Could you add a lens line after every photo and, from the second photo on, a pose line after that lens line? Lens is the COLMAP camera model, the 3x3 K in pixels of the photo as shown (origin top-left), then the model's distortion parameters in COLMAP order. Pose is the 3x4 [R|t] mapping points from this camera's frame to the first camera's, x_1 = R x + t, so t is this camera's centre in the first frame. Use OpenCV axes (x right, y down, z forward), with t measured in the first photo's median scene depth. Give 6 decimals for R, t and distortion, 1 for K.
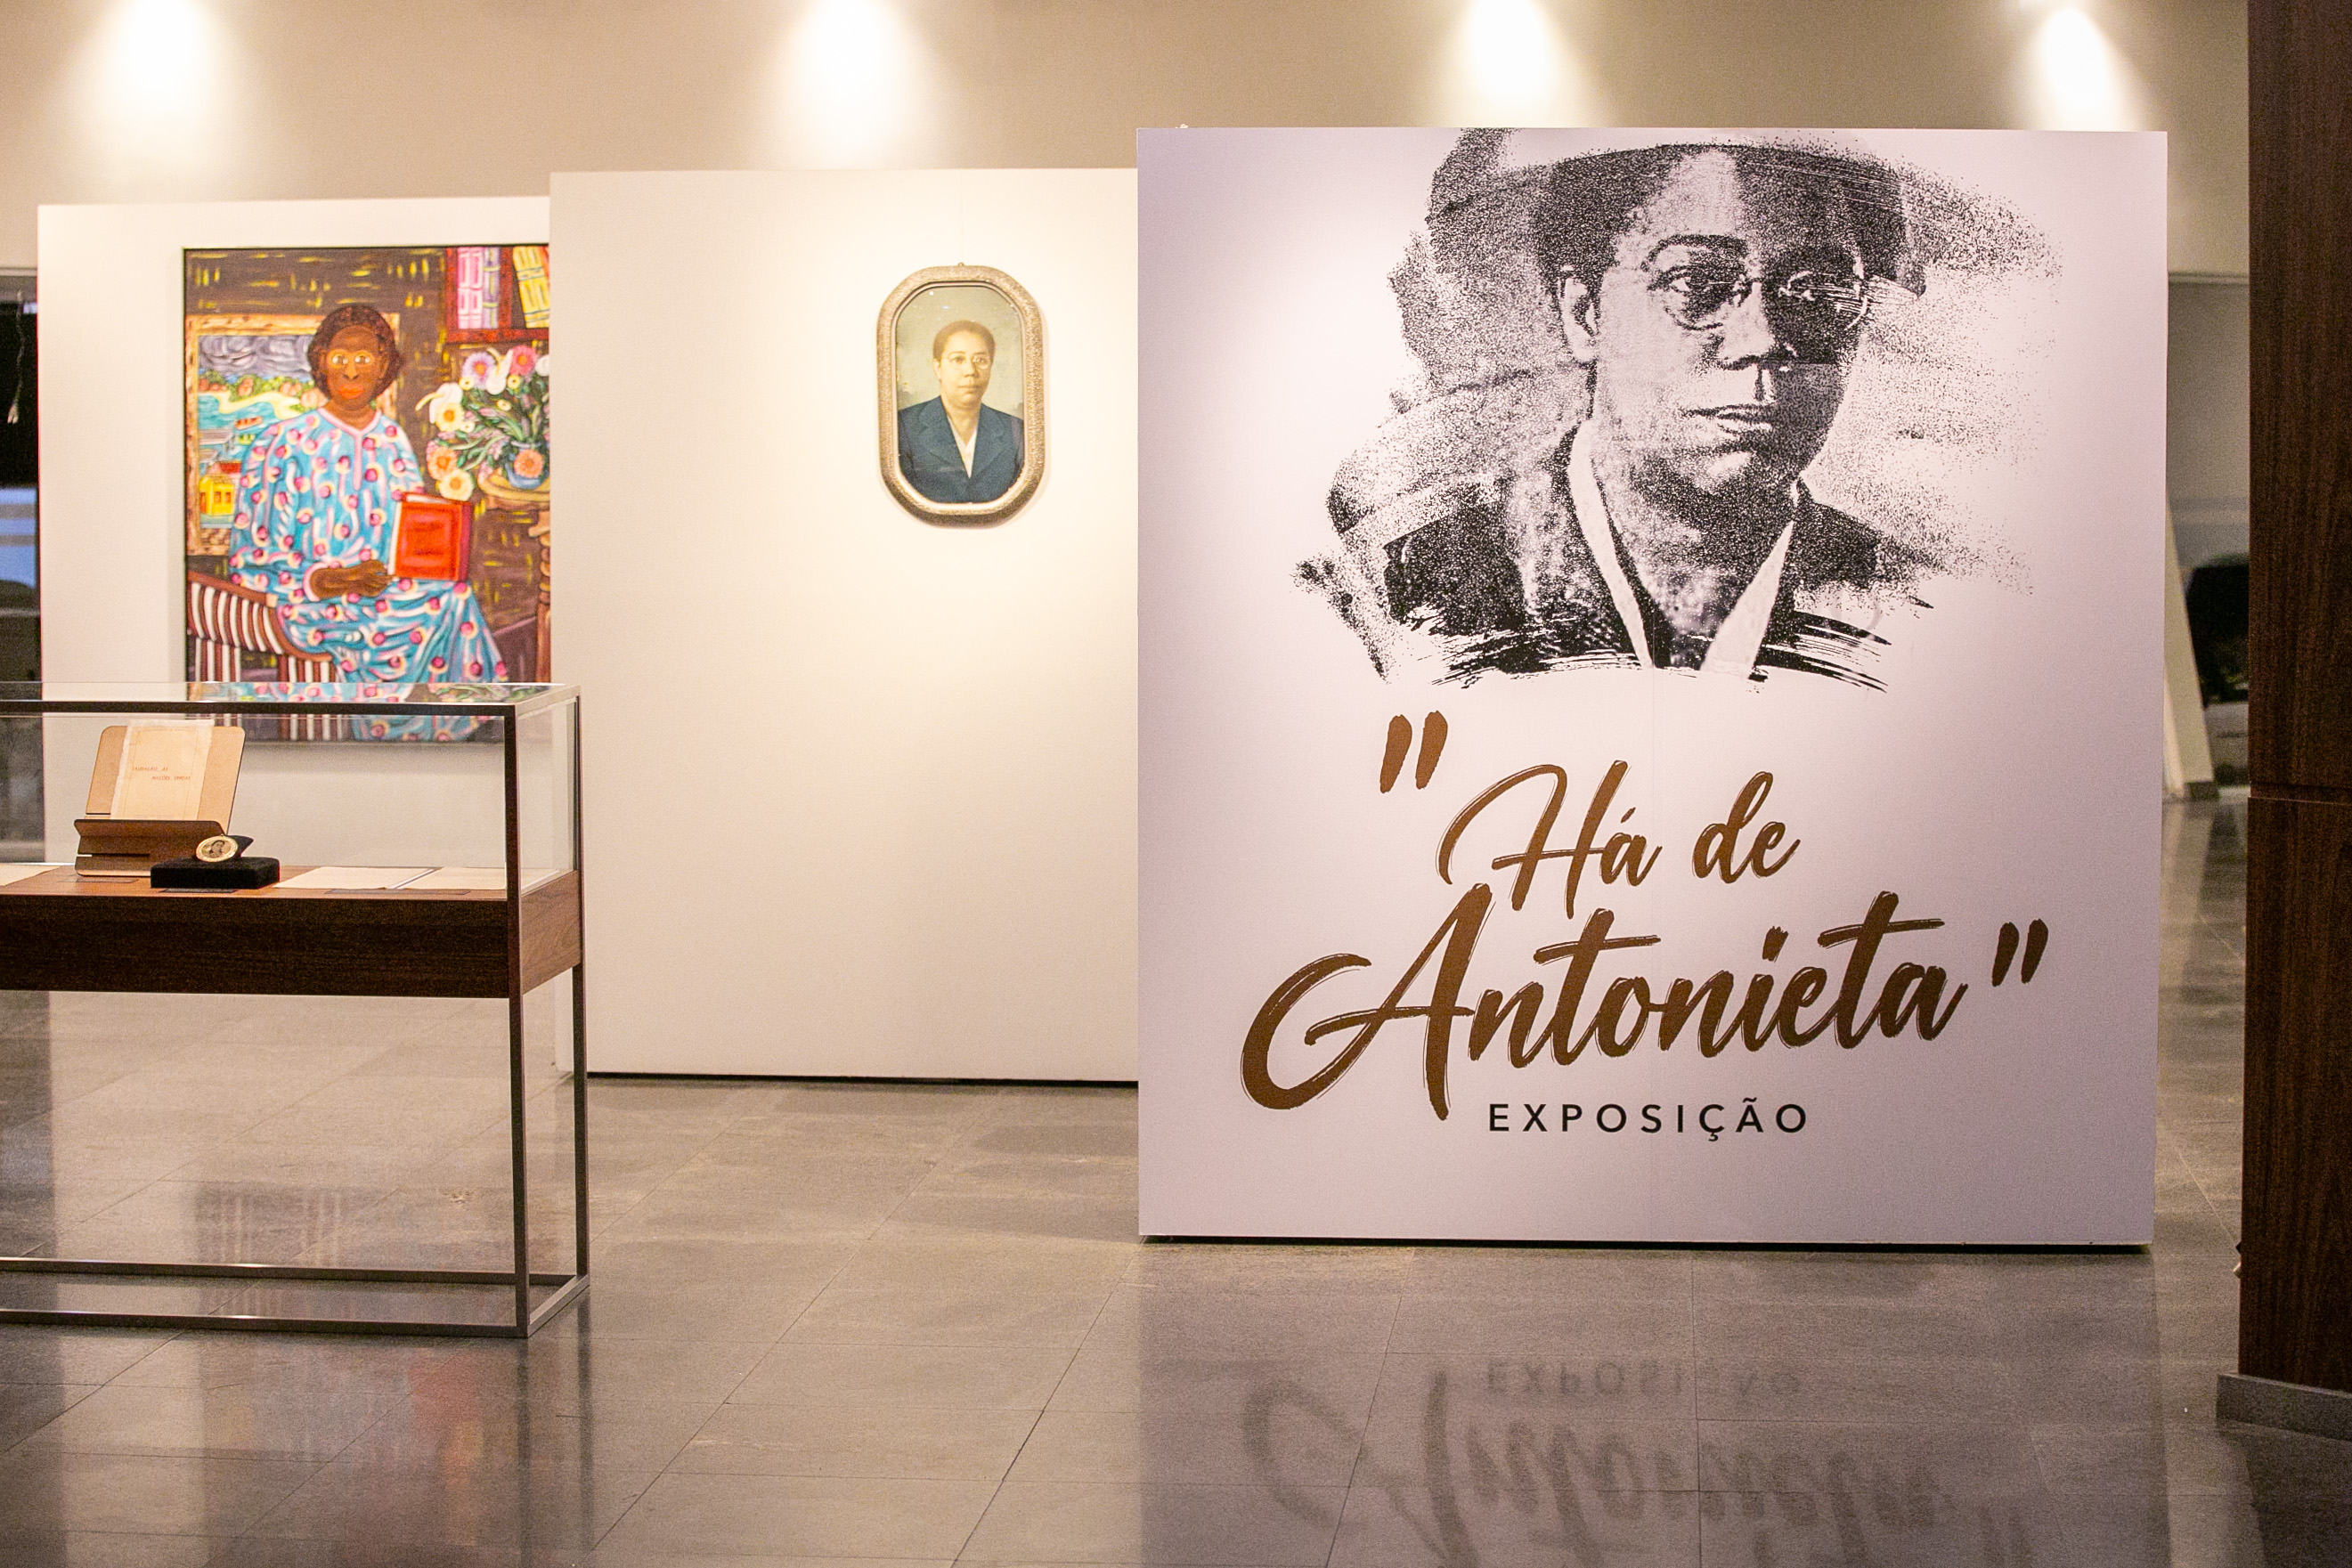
lens RADIAL K [[5185.1, 0, 1180.2], [0, 5185.1, 785.7], [0, 0, 1]] dist [-0.277016, 0.000000]
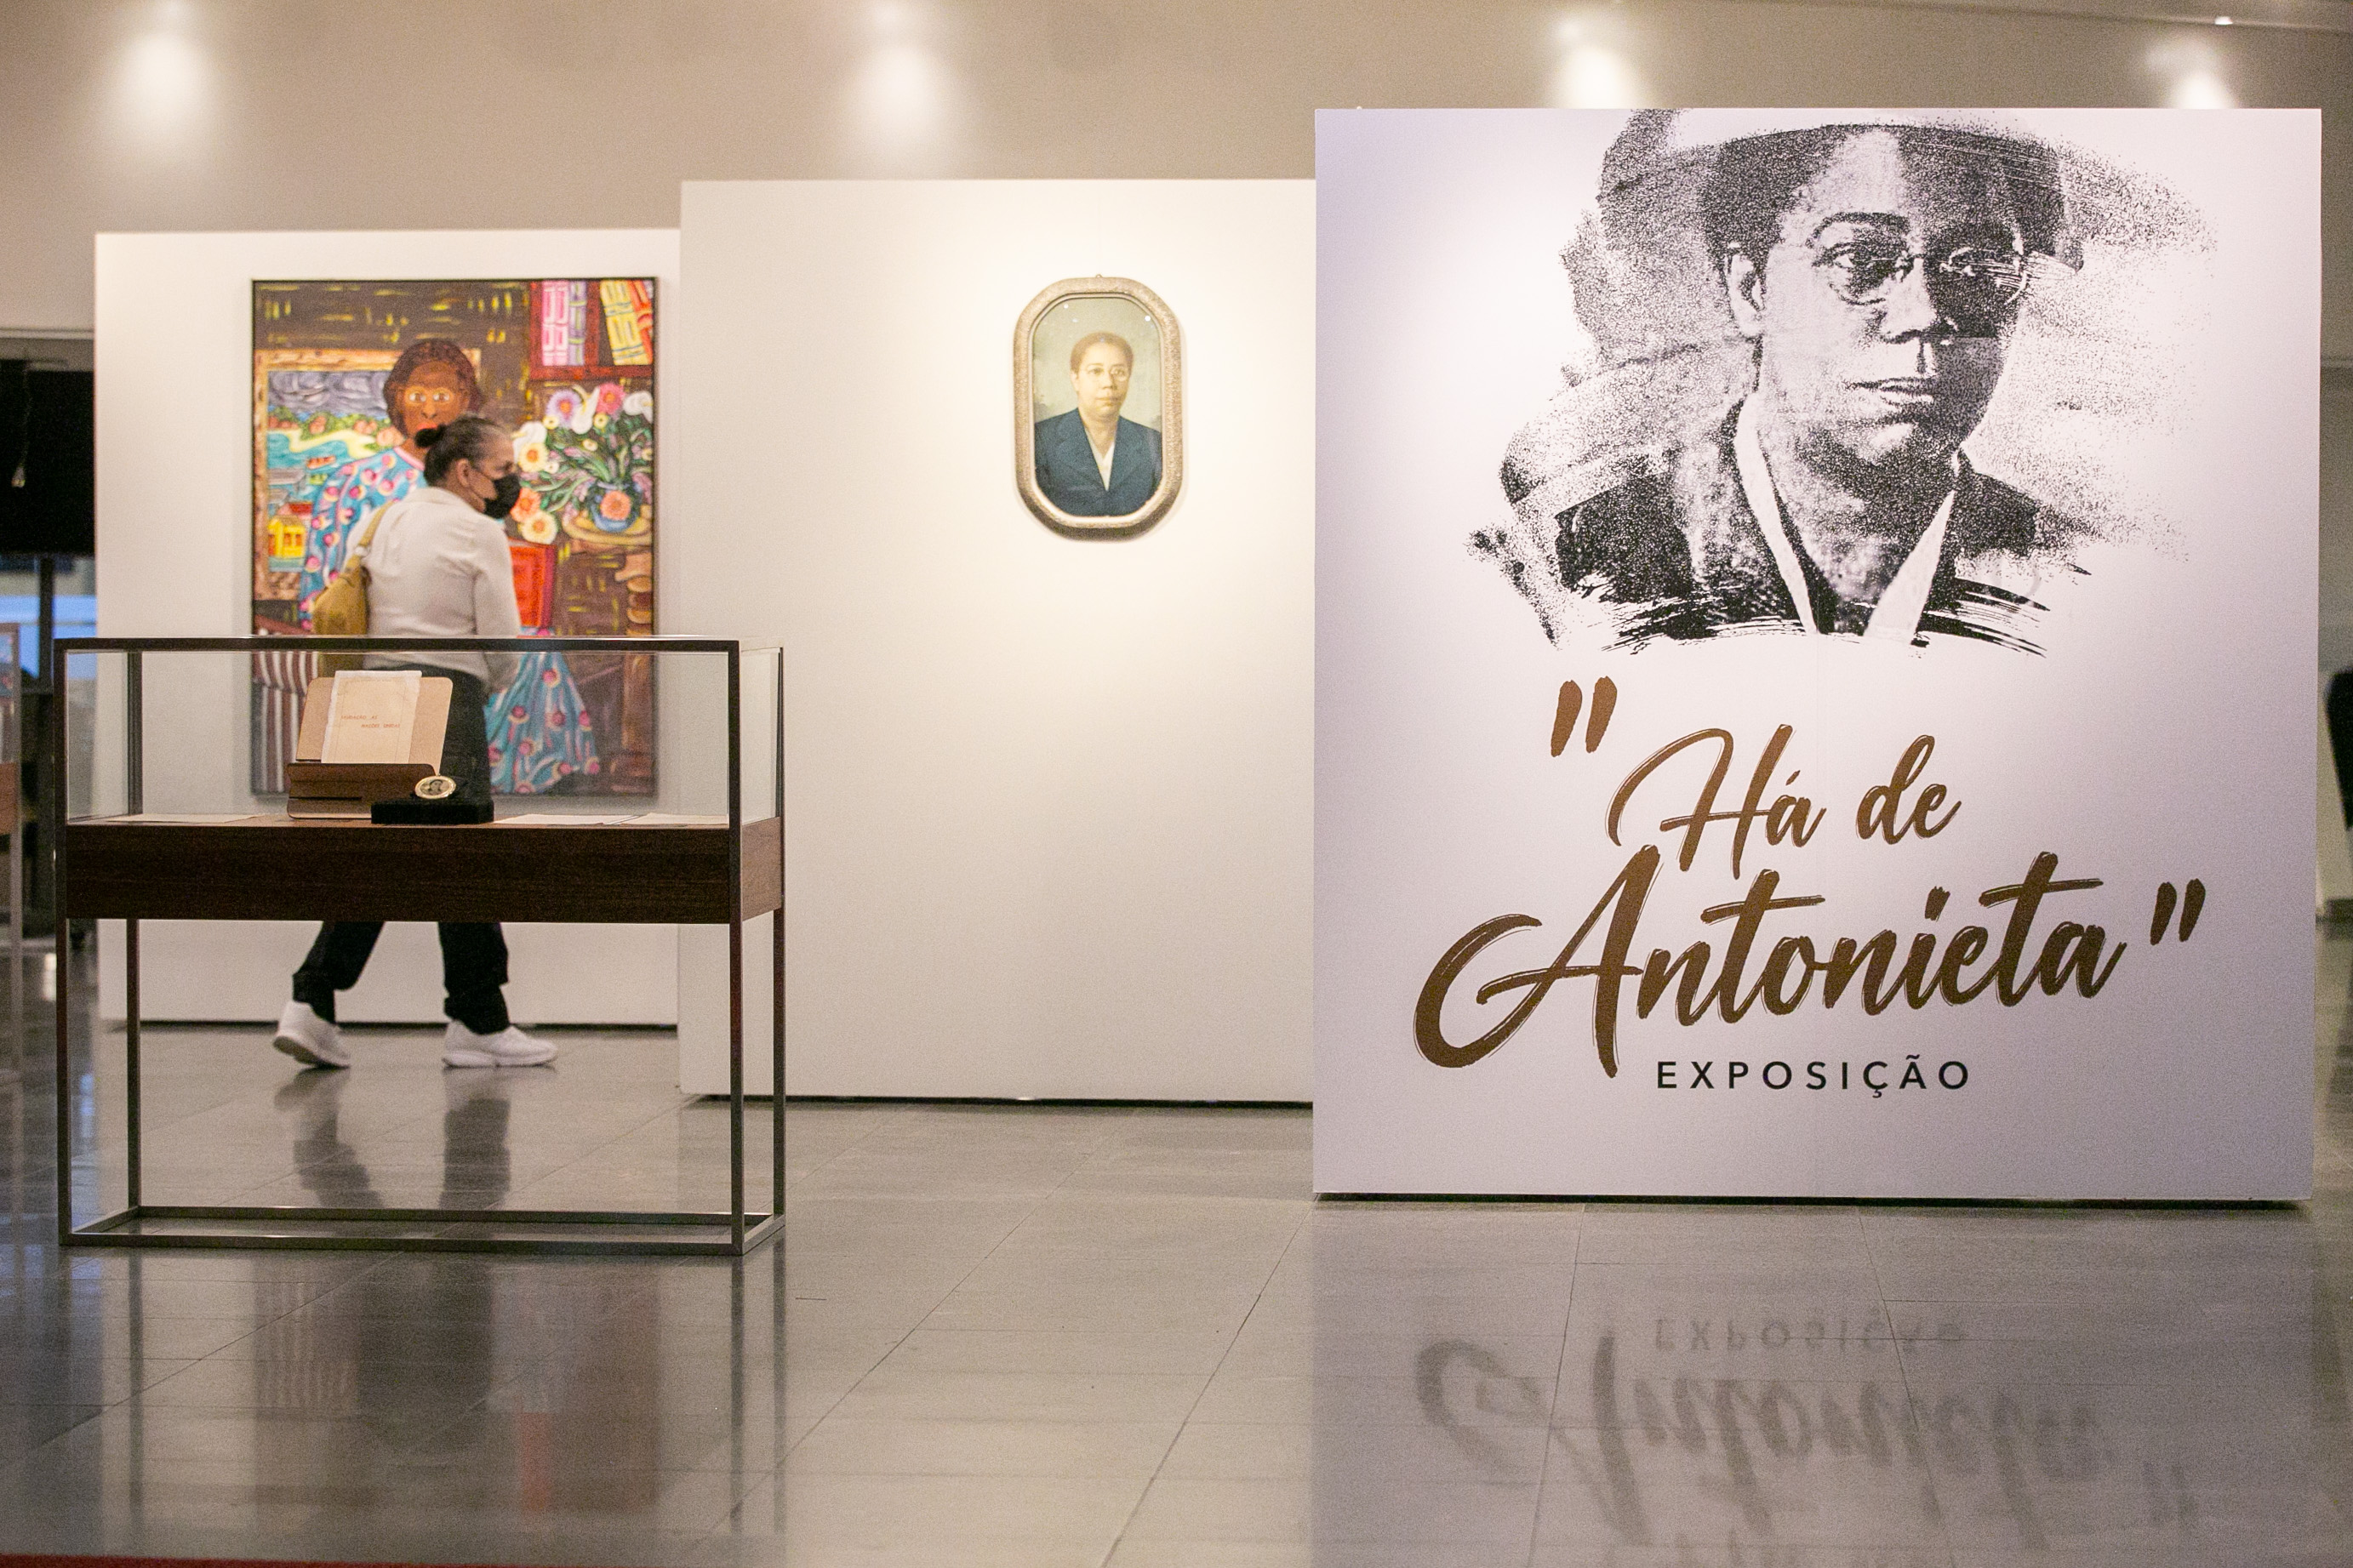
lens RADIAL K [[6060.4, 0, 1175.0], [0, 6060.4, 785.2], [0, 0, 1]] dist [-0.136173, 0.000000]
pose [[0.999975, 0.002584, 0.006595, -0.043840], [-0.002287, 0.999003, -0.044577, 0.060813], [-0.006704, 0.044561, 0.998984, -0.197687]]
